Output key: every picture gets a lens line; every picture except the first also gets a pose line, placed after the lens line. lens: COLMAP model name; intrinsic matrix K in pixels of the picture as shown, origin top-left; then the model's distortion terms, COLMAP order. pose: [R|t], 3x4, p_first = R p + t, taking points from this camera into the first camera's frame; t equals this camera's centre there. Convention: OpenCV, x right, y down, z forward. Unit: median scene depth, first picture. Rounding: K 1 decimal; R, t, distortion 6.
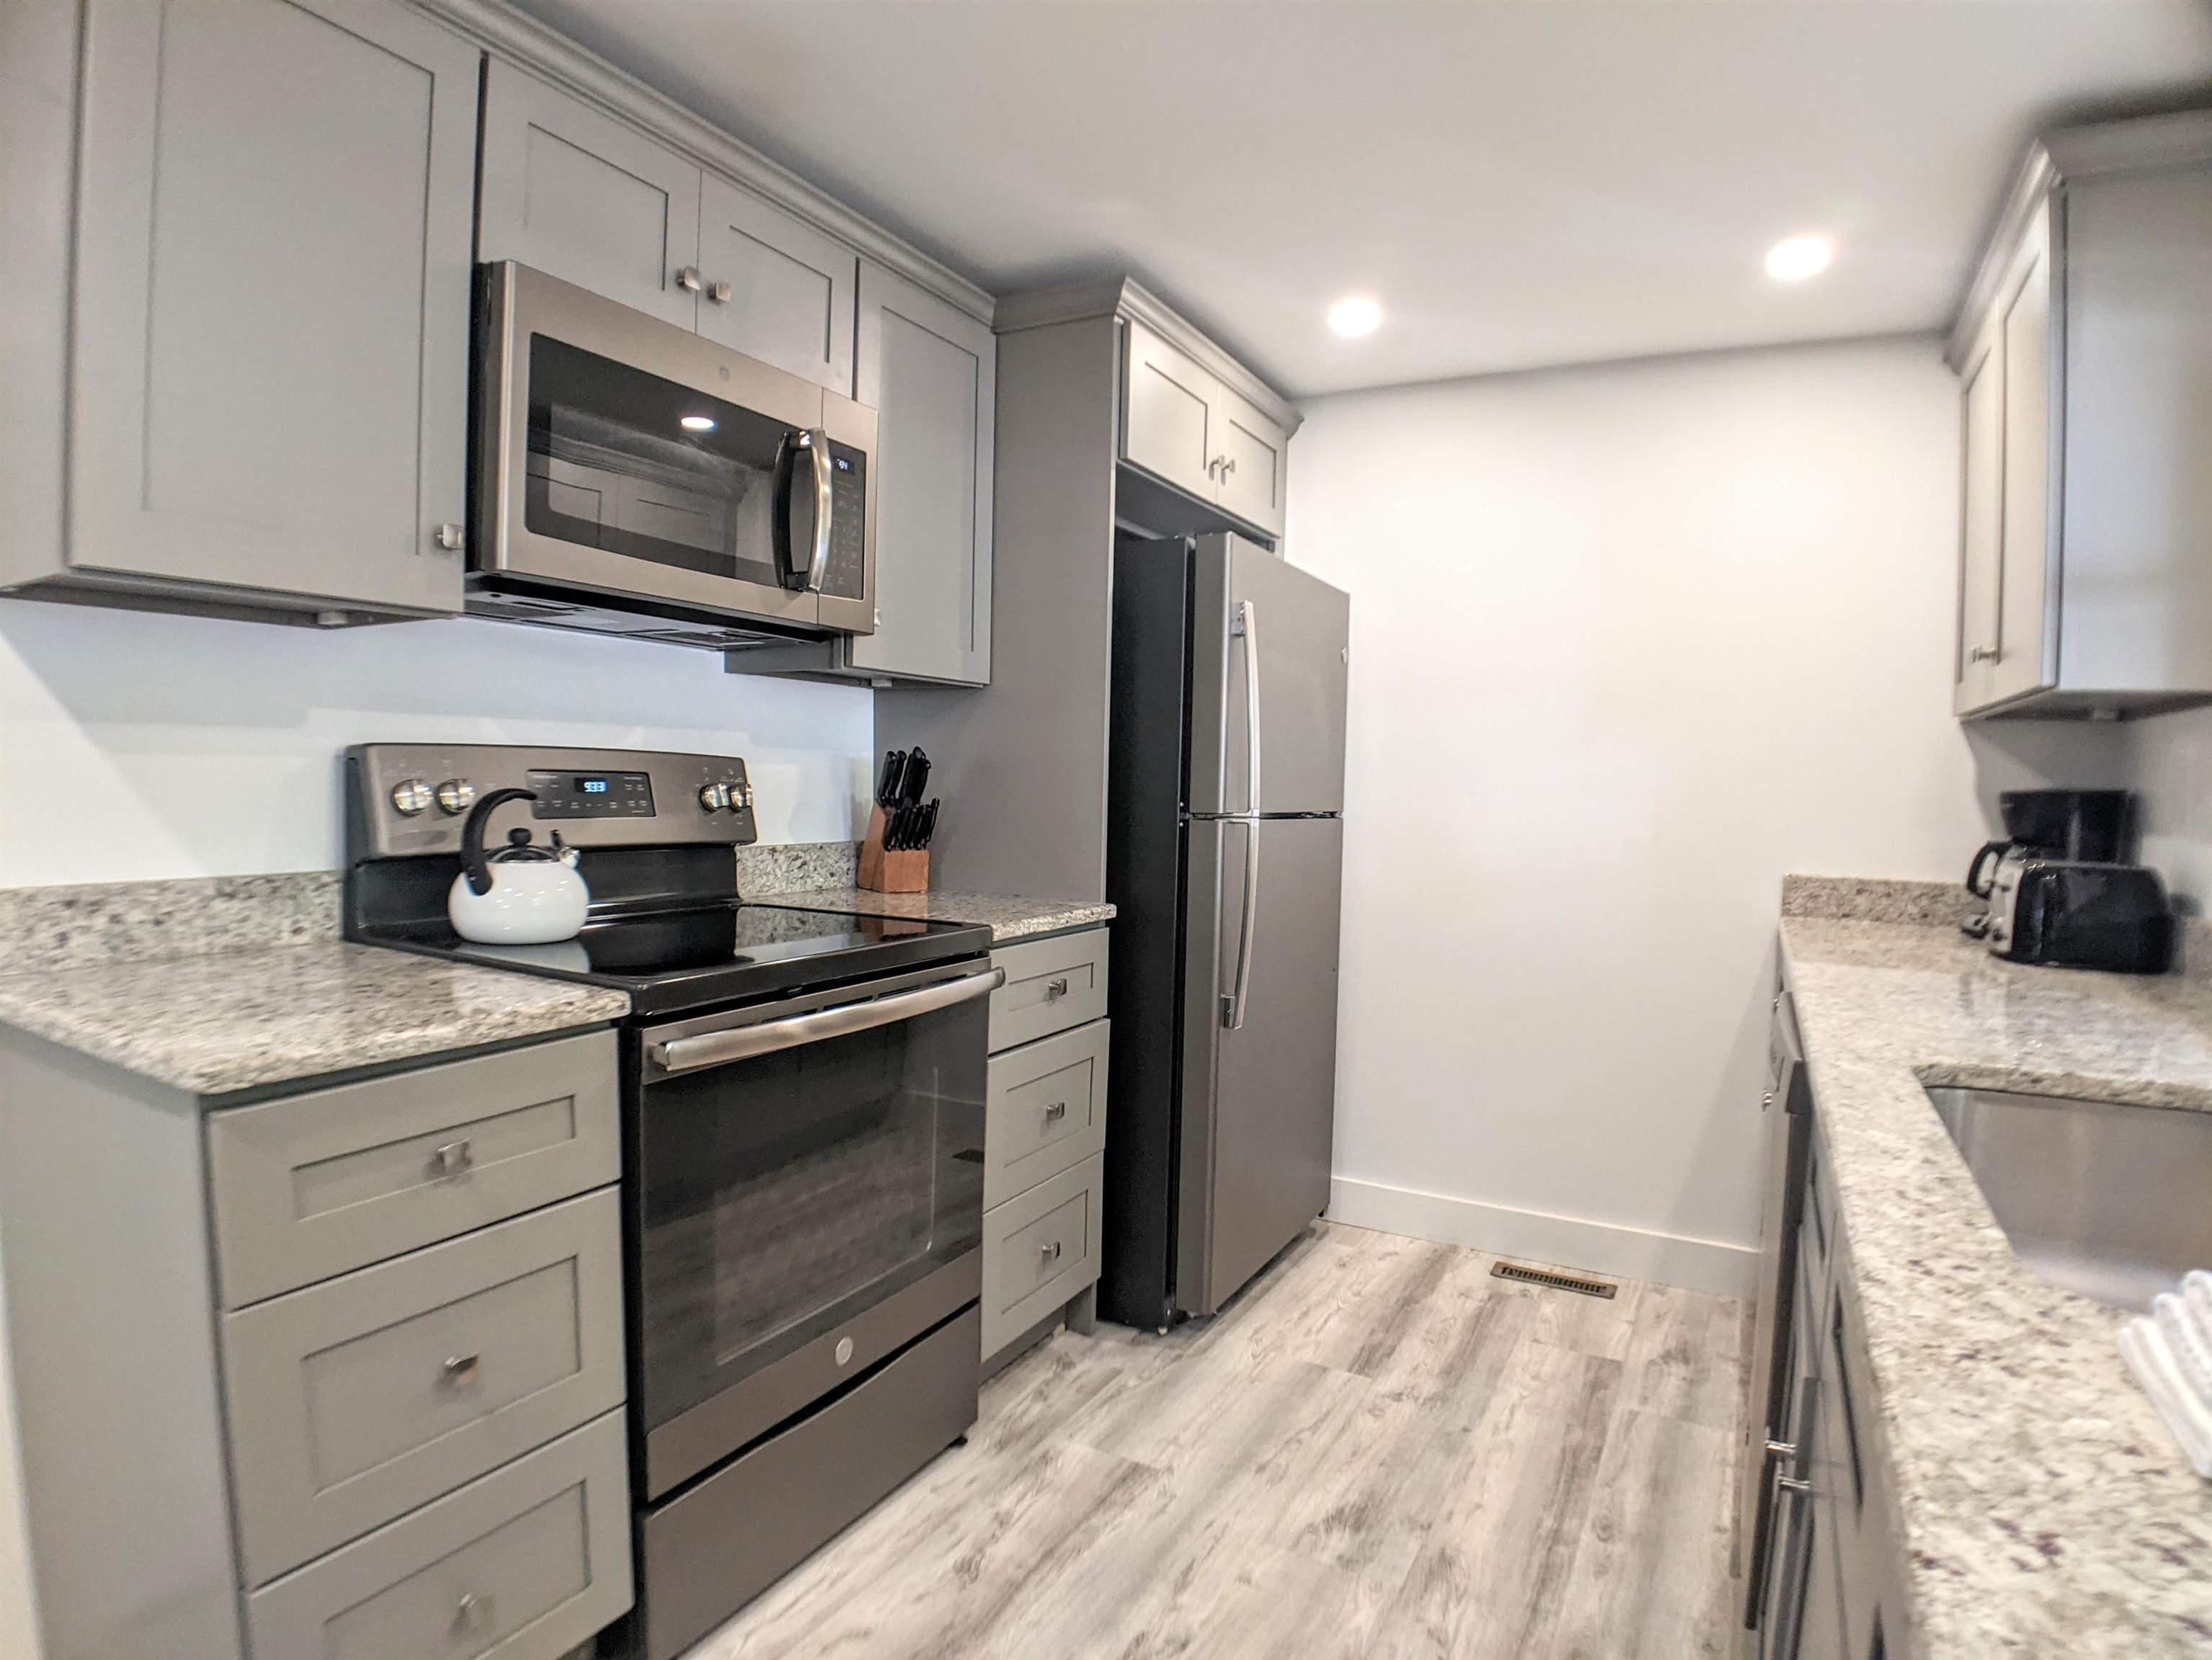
lens RADIAL K [[1249.9, 0, 1106.0], [0, 1249.9, 830.0], [0, 0, 1]] dist [-0.068992, 0.000062]
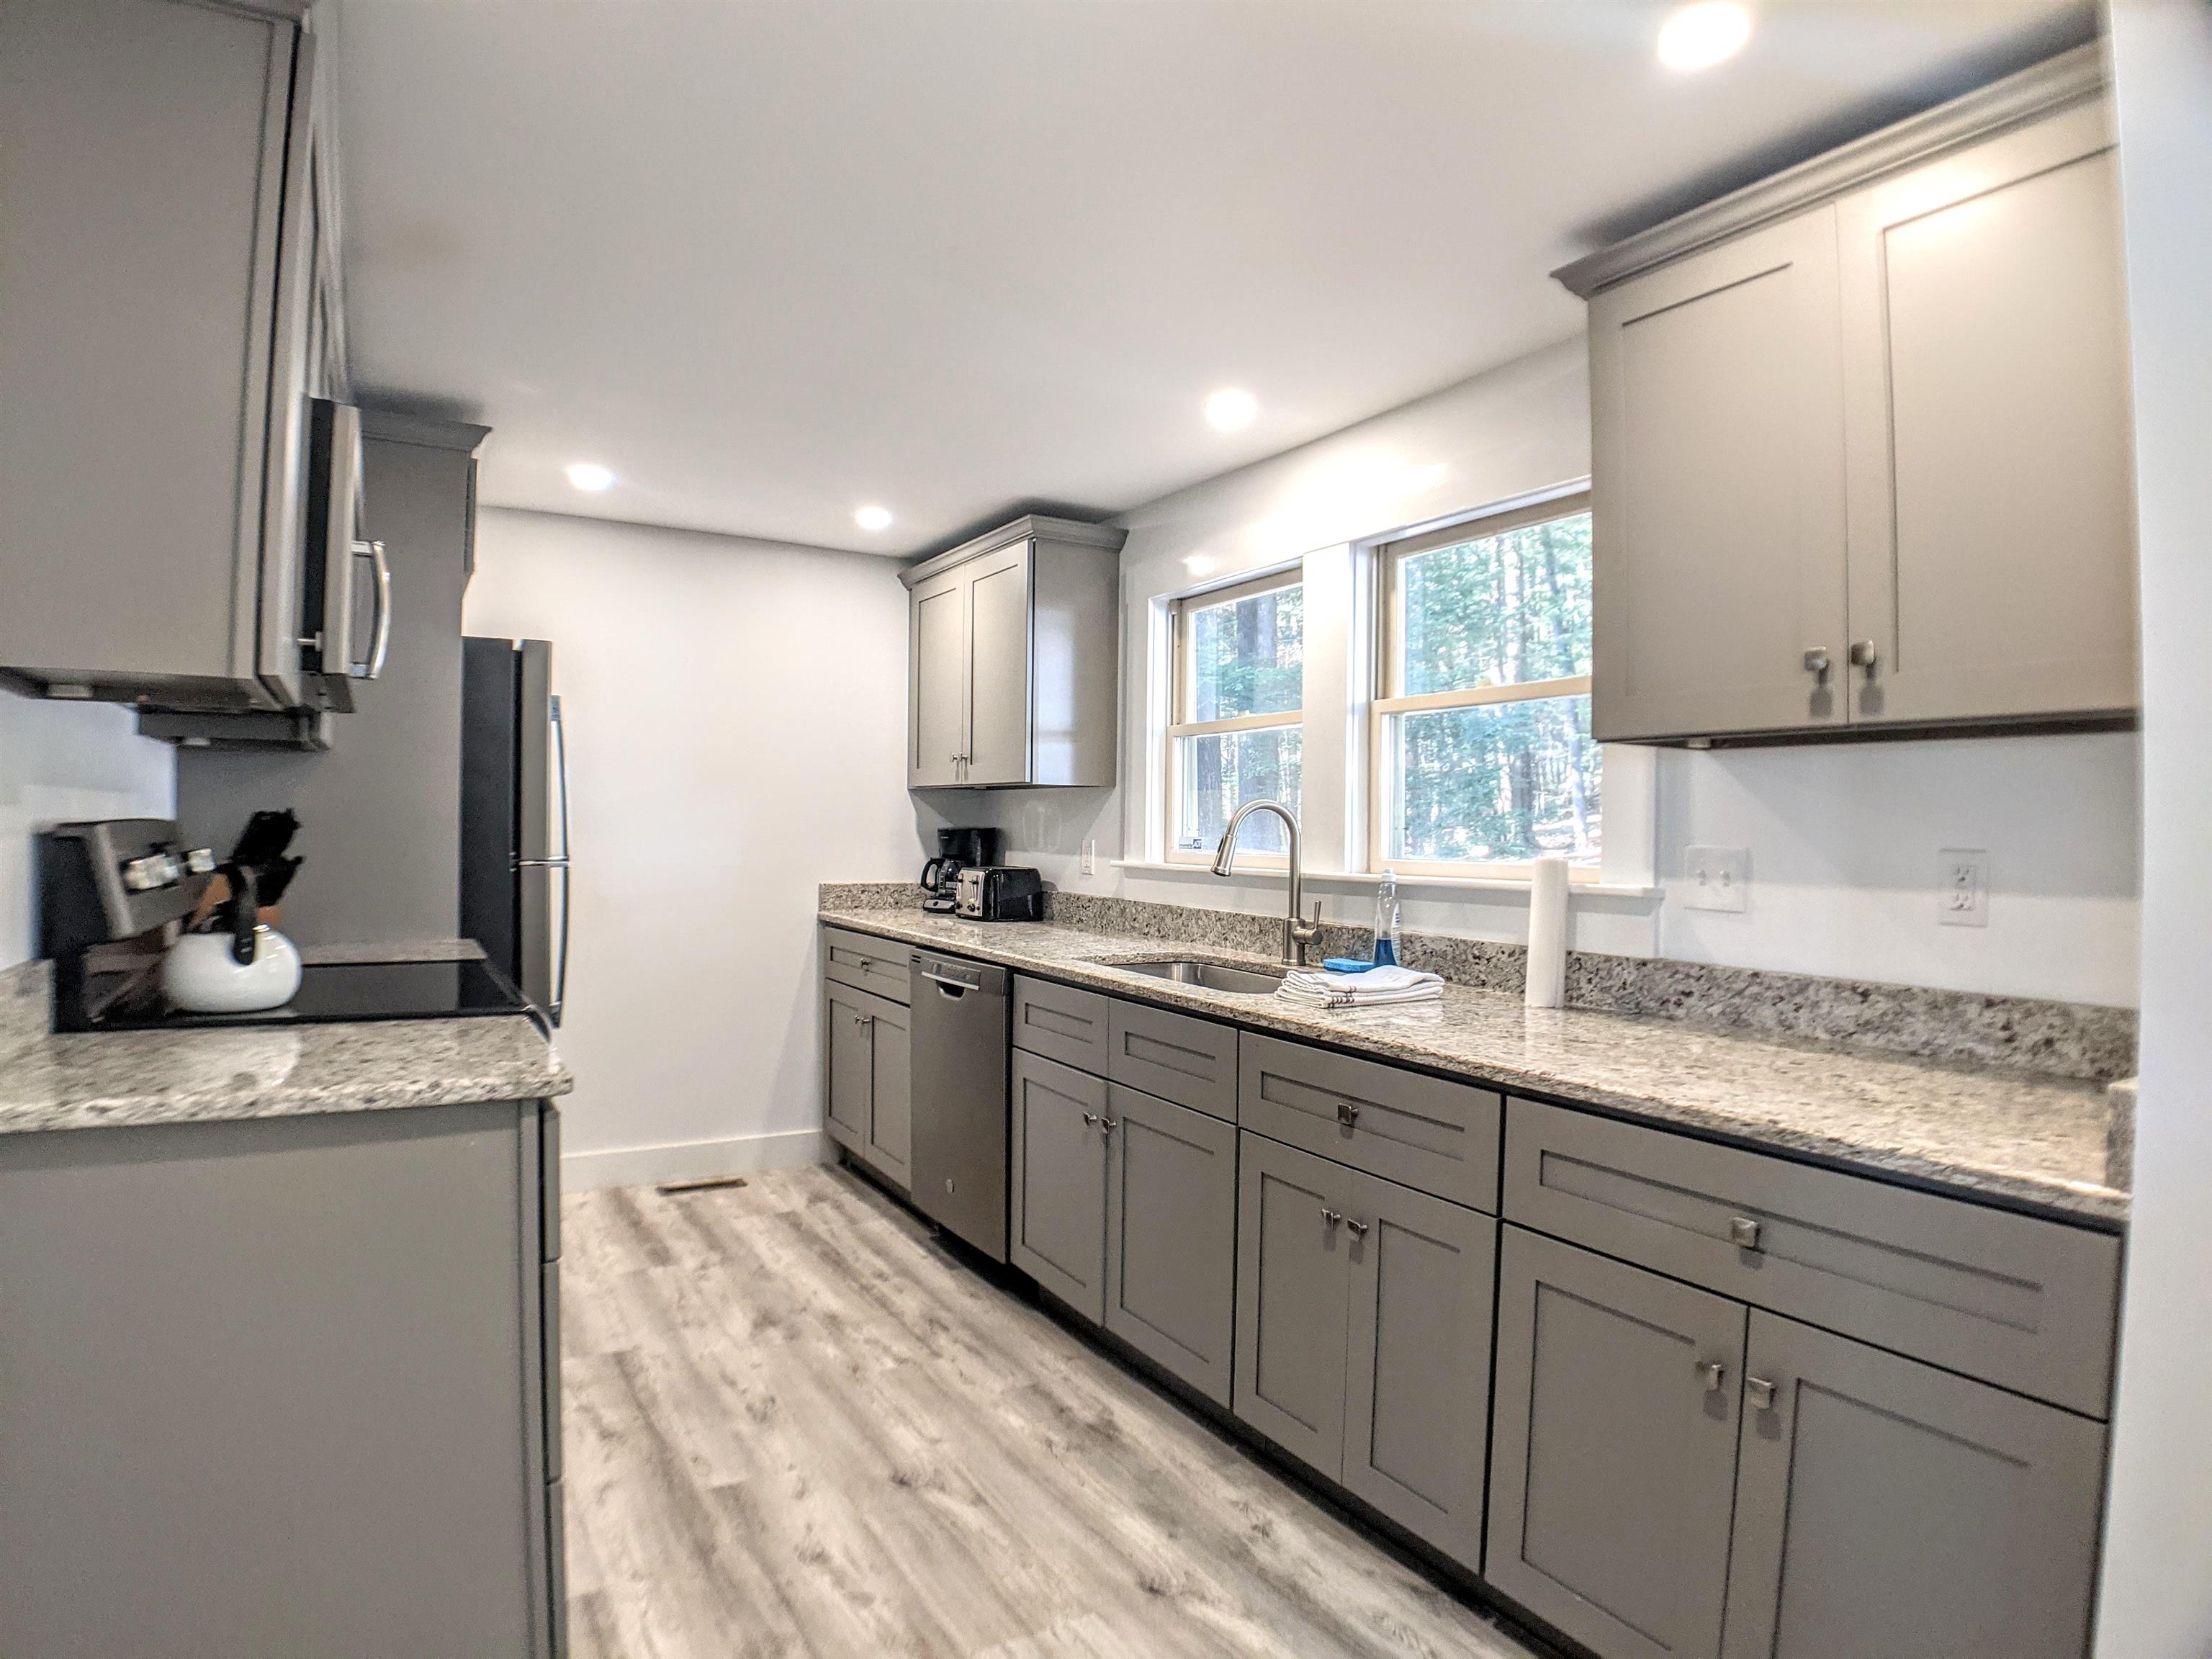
lens RADIAL K [[1209.1, 0, 1106.0], [0, 1209.1, 829.5], [0, 0, 1]] dist [0.000384, -0.000008]
pose [[0.504004, -0.017941, 0.863515, -0.699537], [0.032910, 0.999457, 0.001557, -0.027667], [-0.863074, 0.027634, 0.504321, -0.110575]]
